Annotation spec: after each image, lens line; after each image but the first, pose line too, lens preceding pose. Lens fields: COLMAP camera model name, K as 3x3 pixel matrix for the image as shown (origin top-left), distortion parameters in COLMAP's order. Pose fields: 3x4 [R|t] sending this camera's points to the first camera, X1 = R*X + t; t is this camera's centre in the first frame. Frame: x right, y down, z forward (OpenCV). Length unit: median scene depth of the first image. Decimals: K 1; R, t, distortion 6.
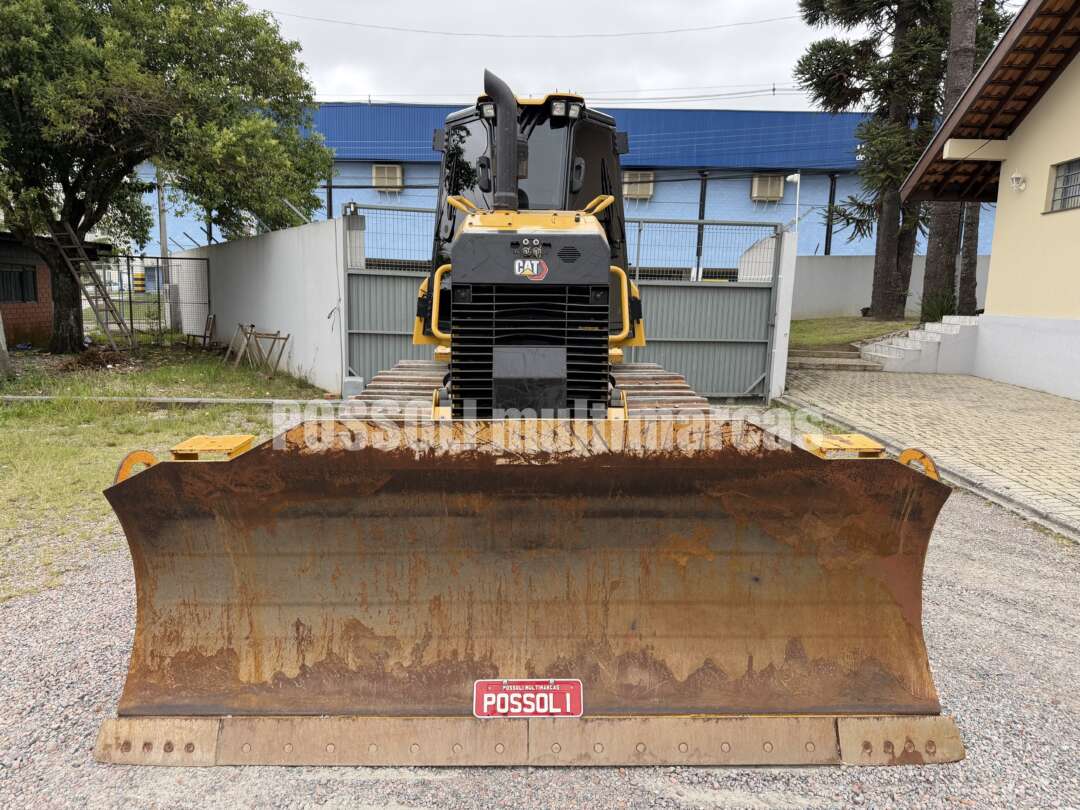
lens RADIAL K [[767.9, 0, 545.6], [0, 767.9, 408.9], [0, 0, 1]] dist [0.014089, -0.024468]
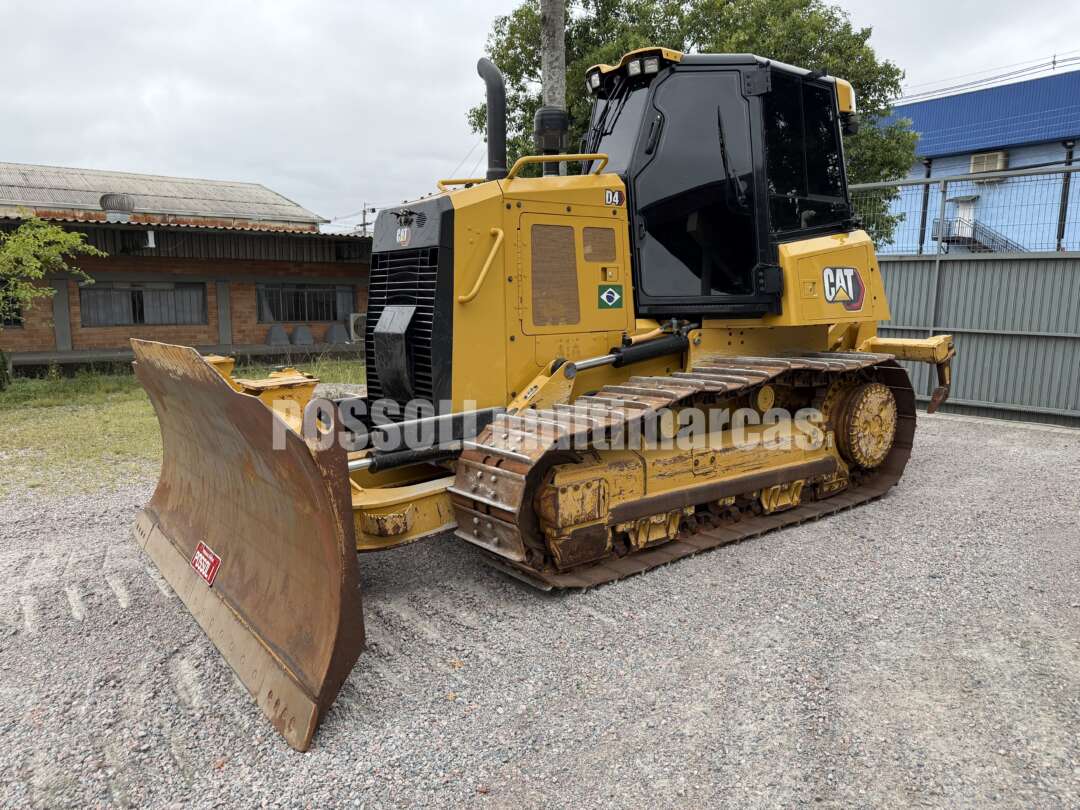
lens RADIAL K [[767.9, 0, 541.4], [0, 767.9, 410.3], [0, 0, 1]] dist [0.014089, -0.024468]
pose [[0.590285, 0.101197, -0.800827, 0.310082], [-0.109409, 0.992985, 0.044835, -0.000509], [0.799746, 0.061152, 0.597216, 0.152258]]
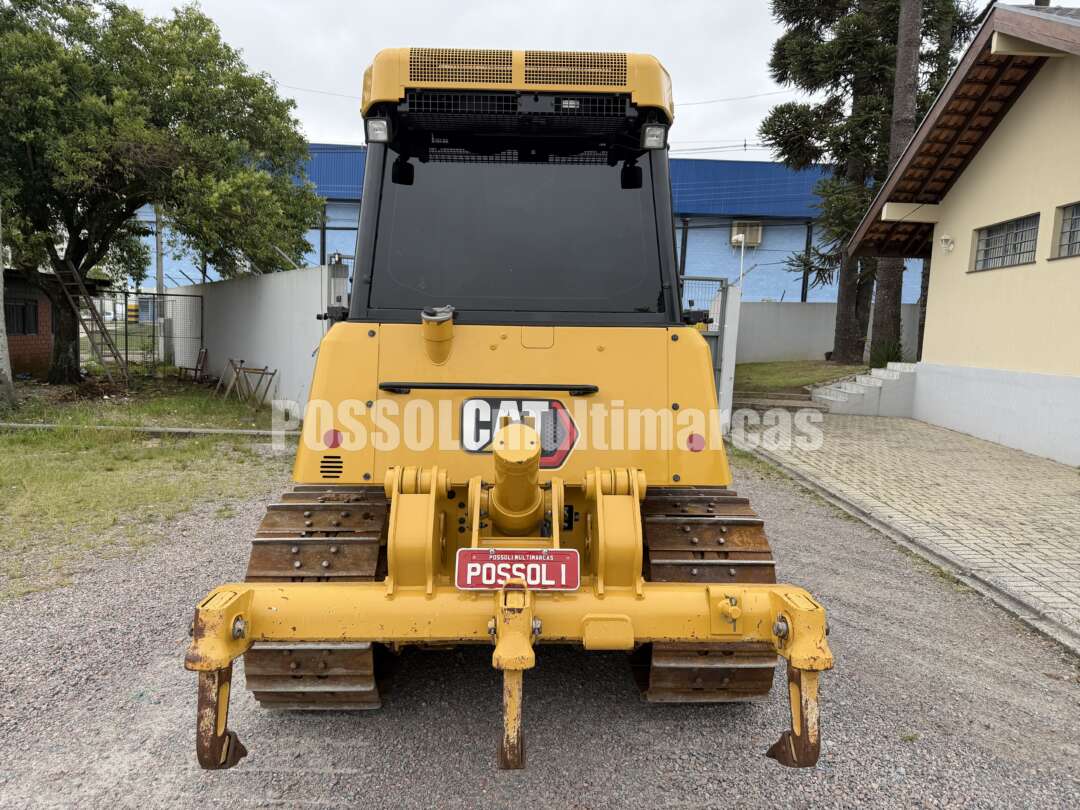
lens RADIAL K [[767.9, 0, 548.4], [0, 767.9, 406.6], [0, 0, 1]] dist [0.014089, -0.024468]
pose [[0.999755, 0.015820, 0.015458, 0.031753], [-0.015054, 0.998712, -0.048443, 0.000178], [-0.016205, 0.048199, 0.998706, -0.077863]]
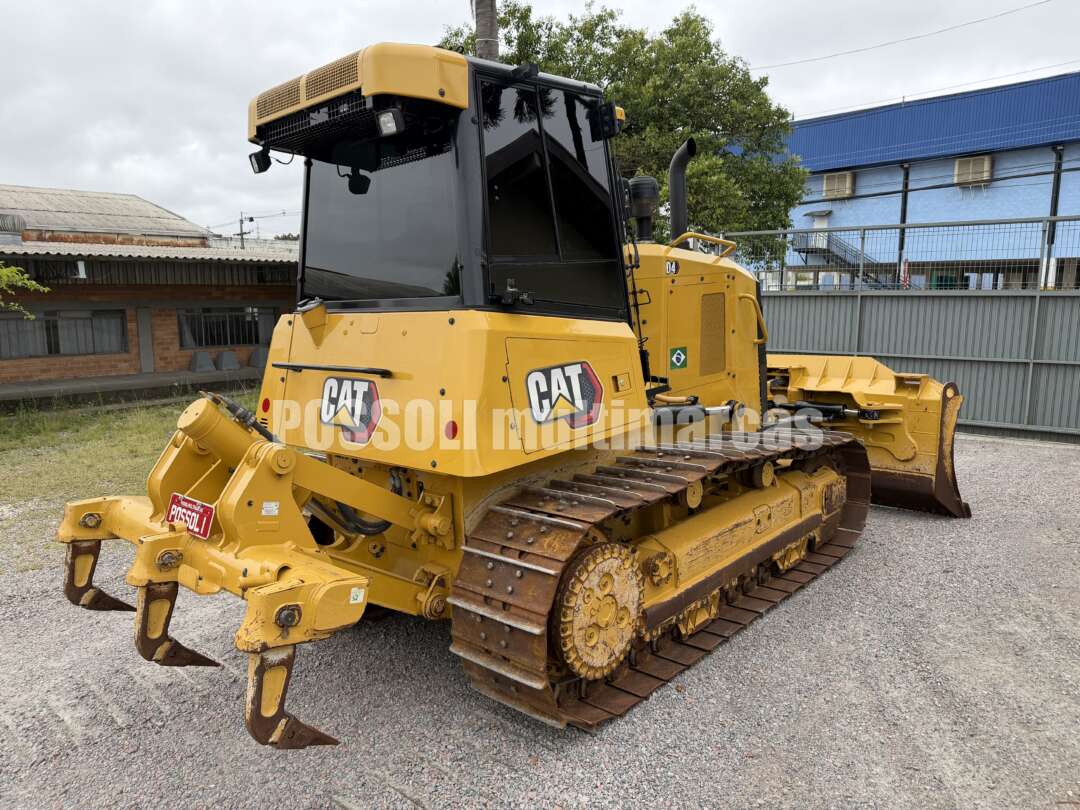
lens RADIAL K [[767.9, 0, 544.7], [0, 767.9, 407.3], [0, 0, 1]] dist [0.014089, -0.024468]
pose [[0.719469, 0.070673, -0.690920, 0.284121], [-0.077708, 0.996754, 0.021037, -0.016138], [0.690164, 0.038555, 0.722625, 0.022706]]
